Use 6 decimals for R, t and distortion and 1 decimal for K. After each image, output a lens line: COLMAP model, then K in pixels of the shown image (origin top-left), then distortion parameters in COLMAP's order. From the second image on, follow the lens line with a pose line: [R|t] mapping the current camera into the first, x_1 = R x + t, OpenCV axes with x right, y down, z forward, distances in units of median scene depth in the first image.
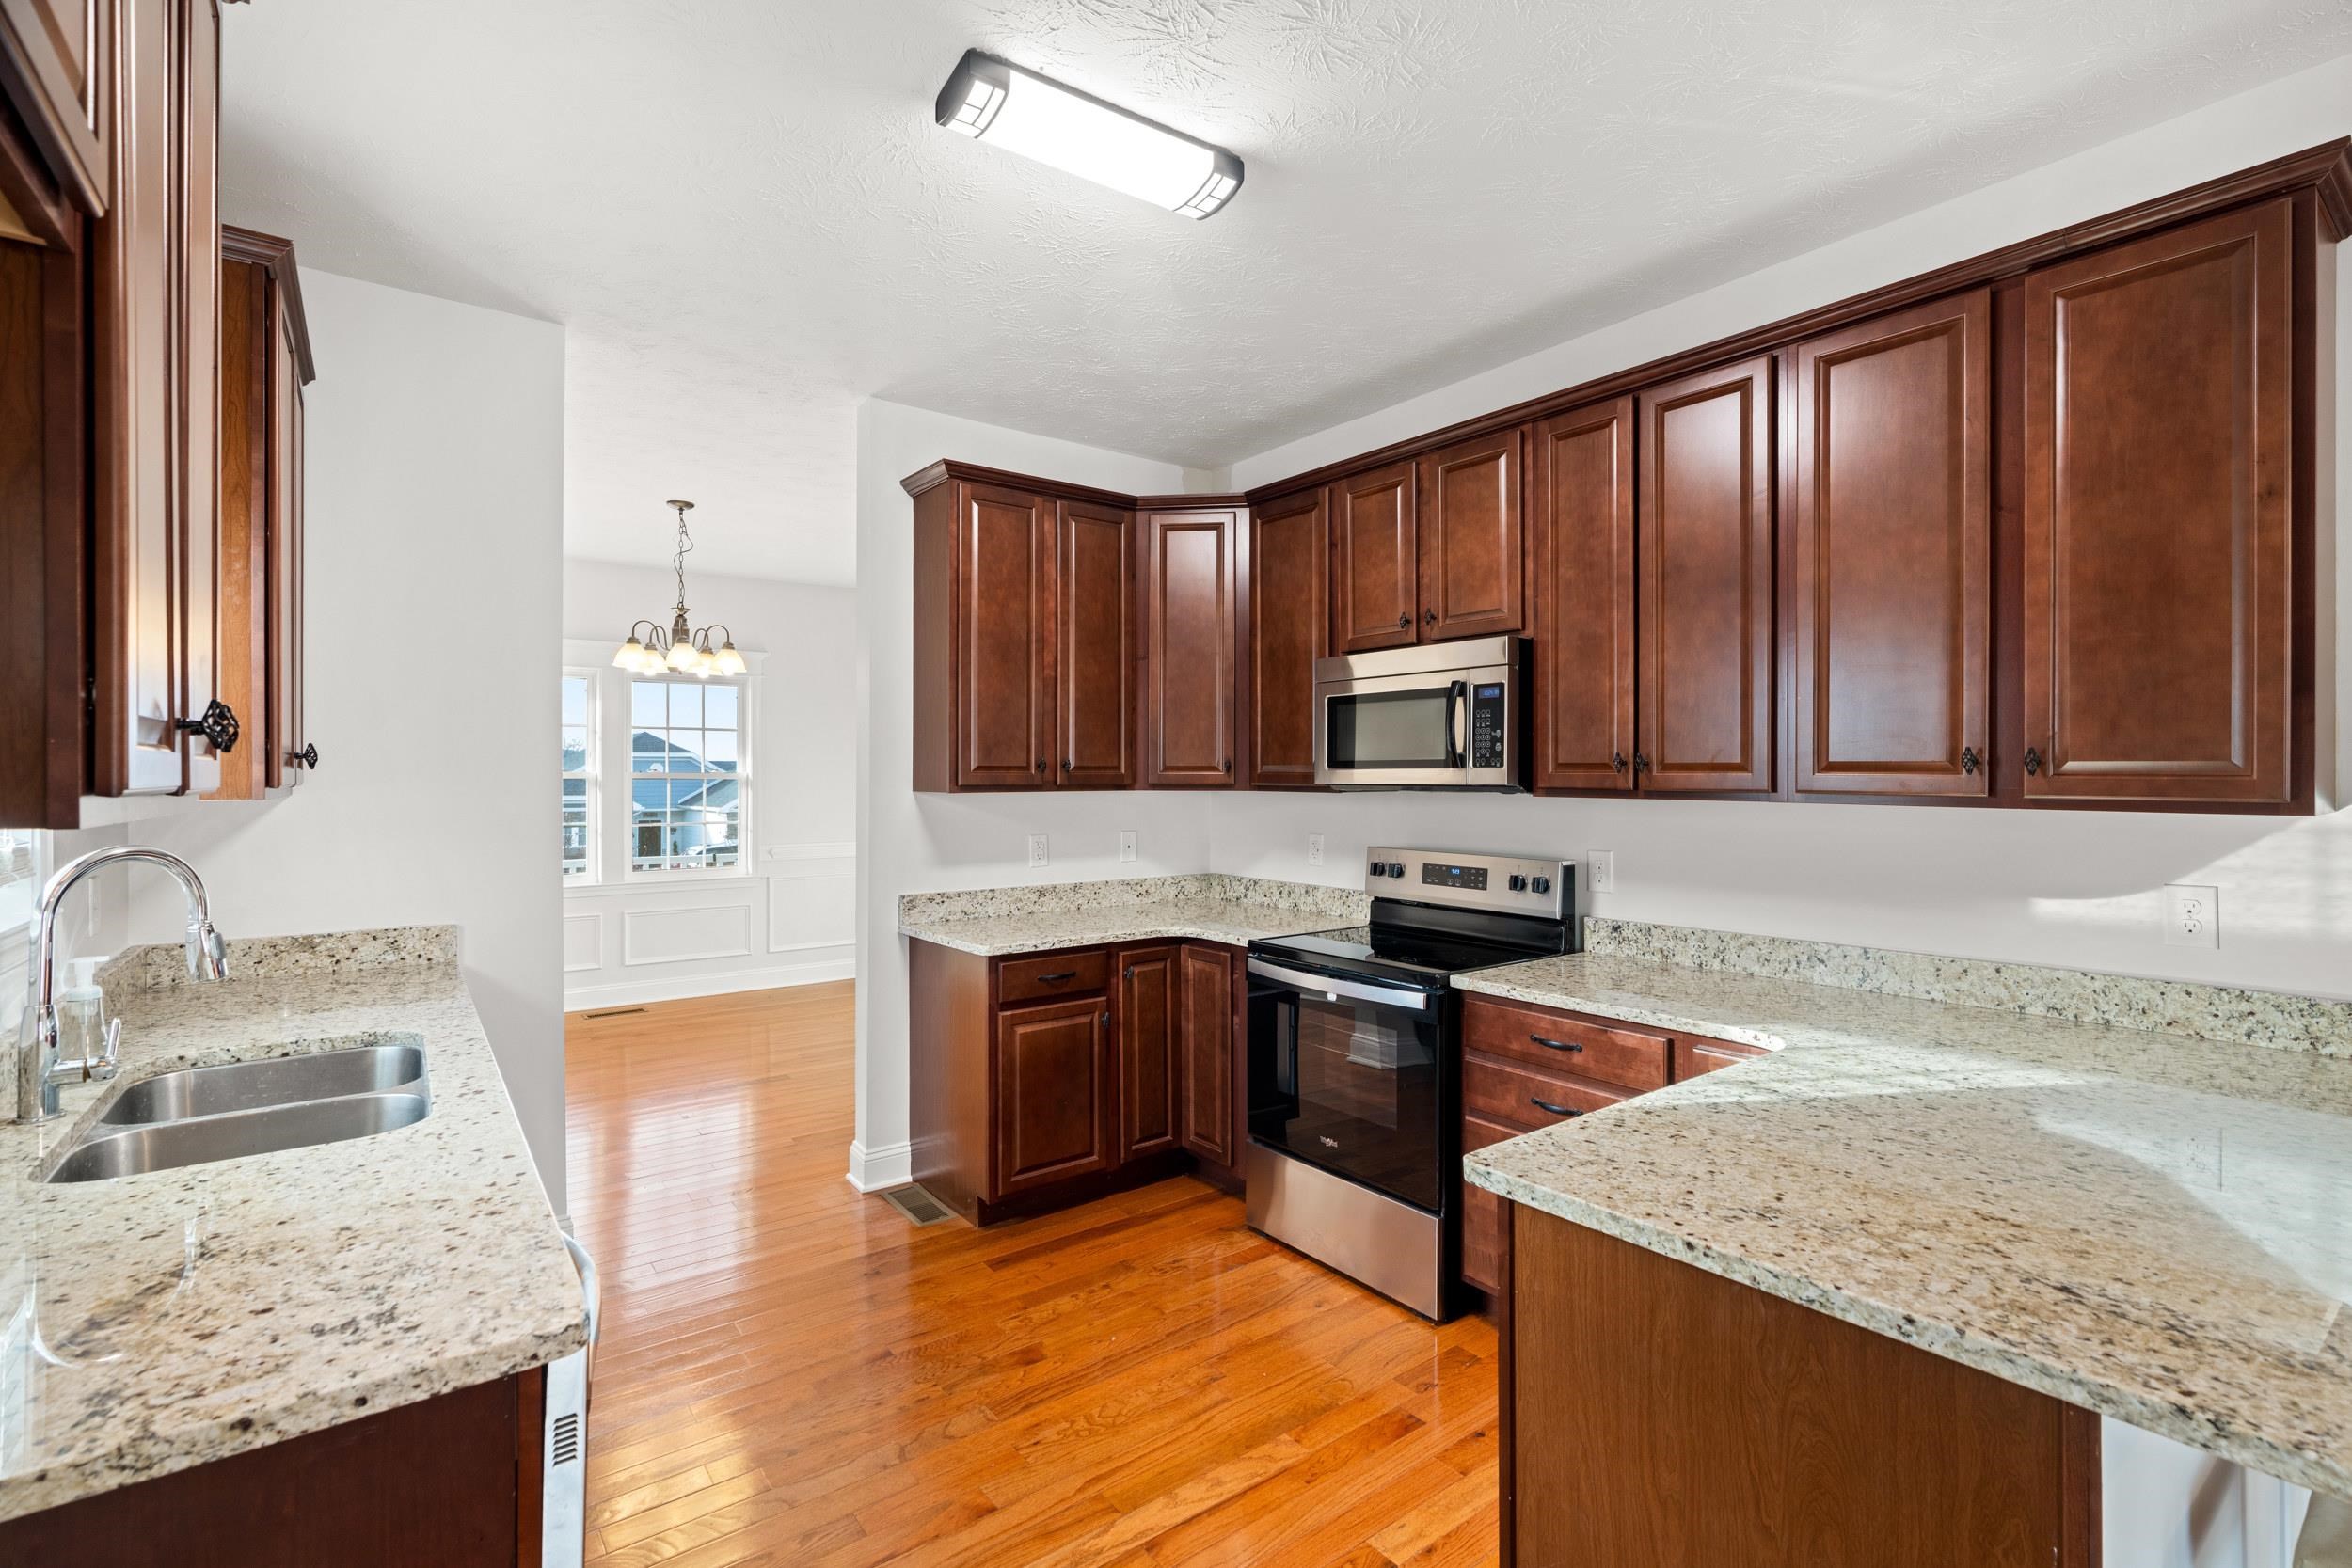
lens RADIAL K [[1080.1, 0, 1187.4], [0, 1080.1, 776.5], [0, 0, 1]] dist [0.001501, 0.000433]
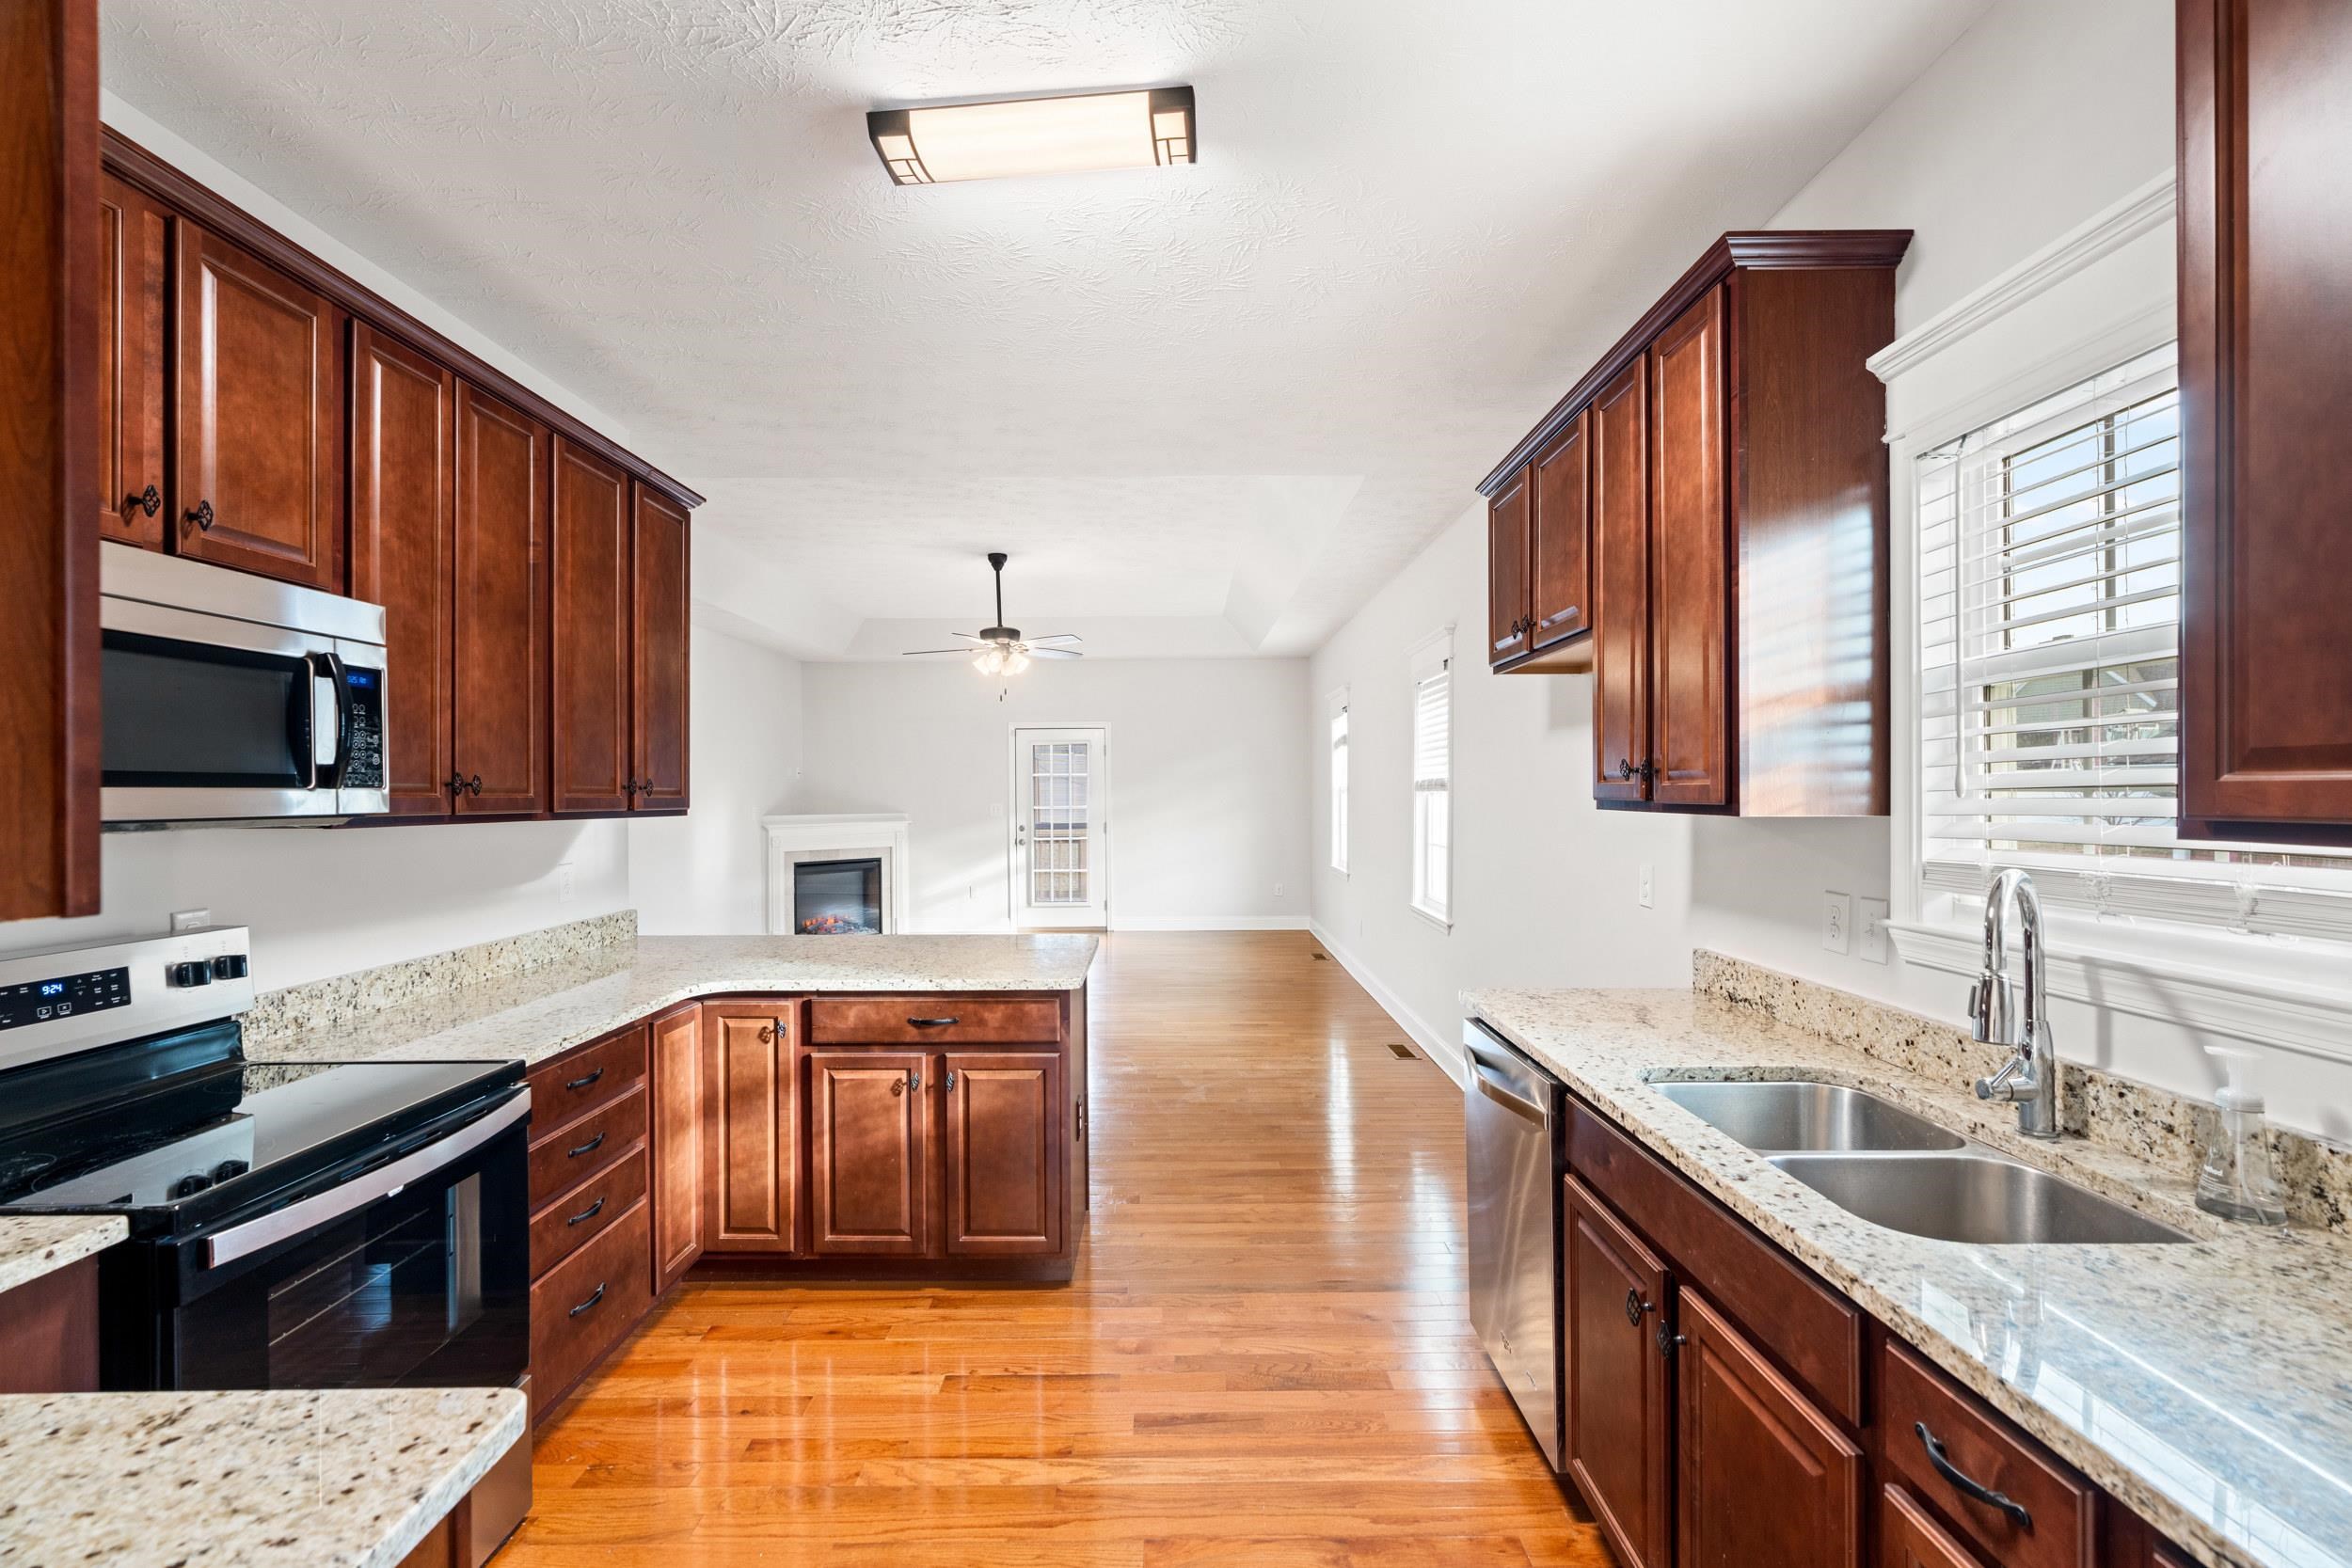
lens RADIAL K [[1080.1, 0, 1175.8], [0, 1080.1, 793.1], [0, 0, 1]] dist [0.001501, 0.000433]
pose [[-0.818429, 0.000633, 0.574607, -0.568031], [-0.000551, 0.999998, -0.001887, -0.004448], [-0.574608, -0.001861, -0.818427, 1.325898]]
